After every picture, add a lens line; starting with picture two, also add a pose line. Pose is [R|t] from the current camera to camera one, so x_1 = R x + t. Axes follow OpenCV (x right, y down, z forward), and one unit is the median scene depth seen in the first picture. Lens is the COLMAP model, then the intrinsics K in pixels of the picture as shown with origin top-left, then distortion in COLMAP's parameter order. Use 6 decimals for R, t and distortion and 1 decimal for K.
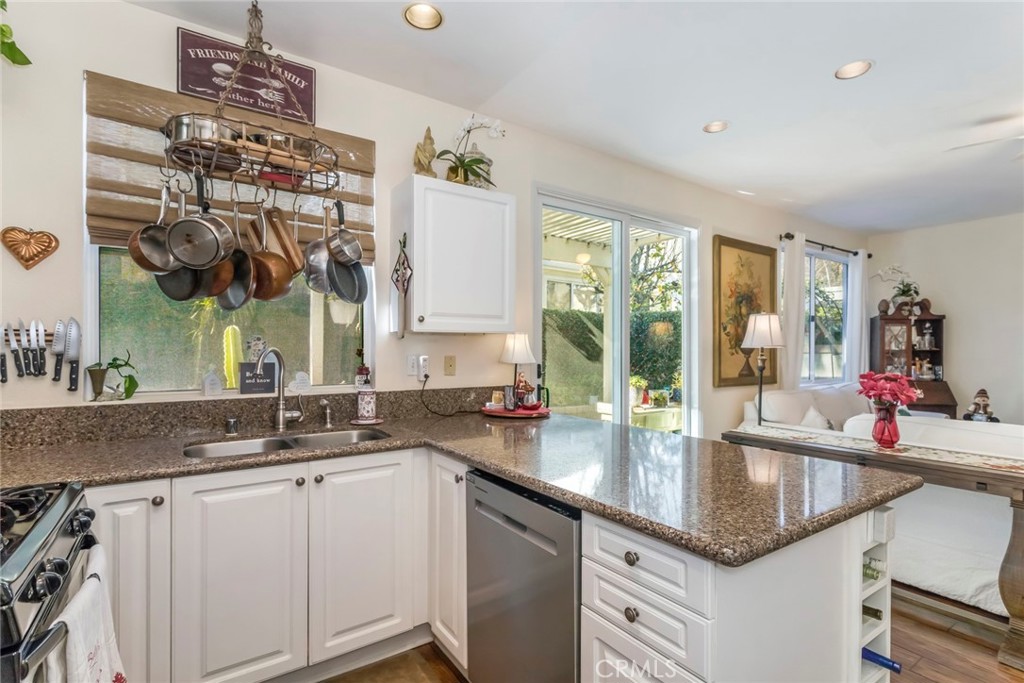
lens RADIAL K [[487.3, 0, 509.1], [0, 487.3, 347.3], [0, 0, 1]] dist [-0.017709, 0.006157]
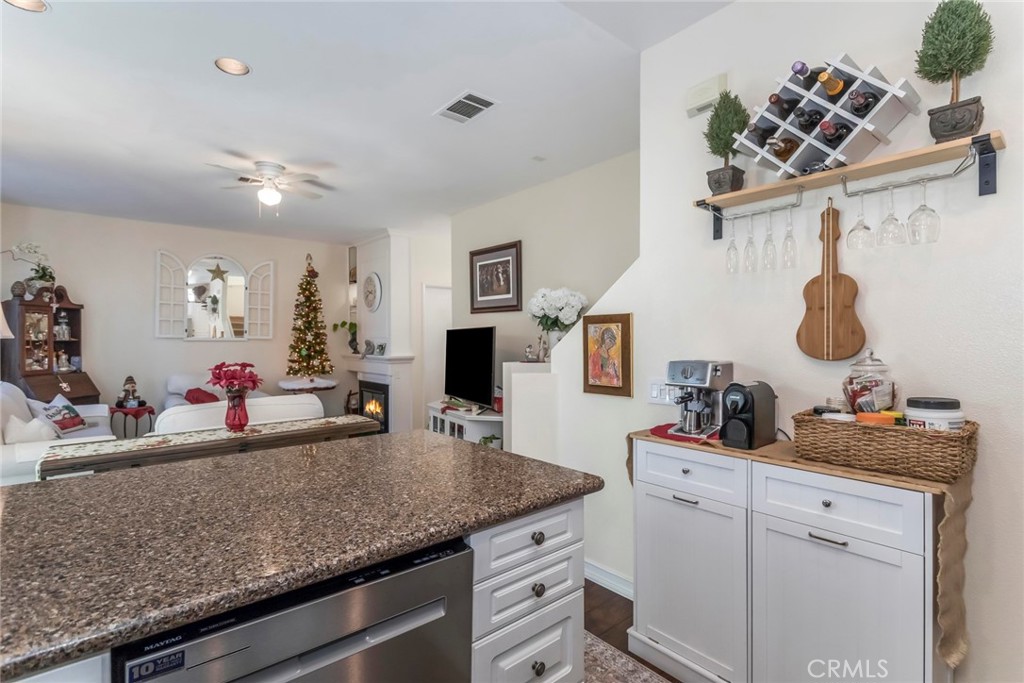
lens RADIAL K [[487.3, 0, 506.9], [0, 487.3, 339.8], [0, 0, 1]] dist [-0.017709, 0.006157]
pose [[-0.106804, -0.006567, 0.994258, -0.166118], [0.000466, 0.999978, 0.006655, -0.001613], [-0.994280, 0.001174, -0.106798, 0.245342]]
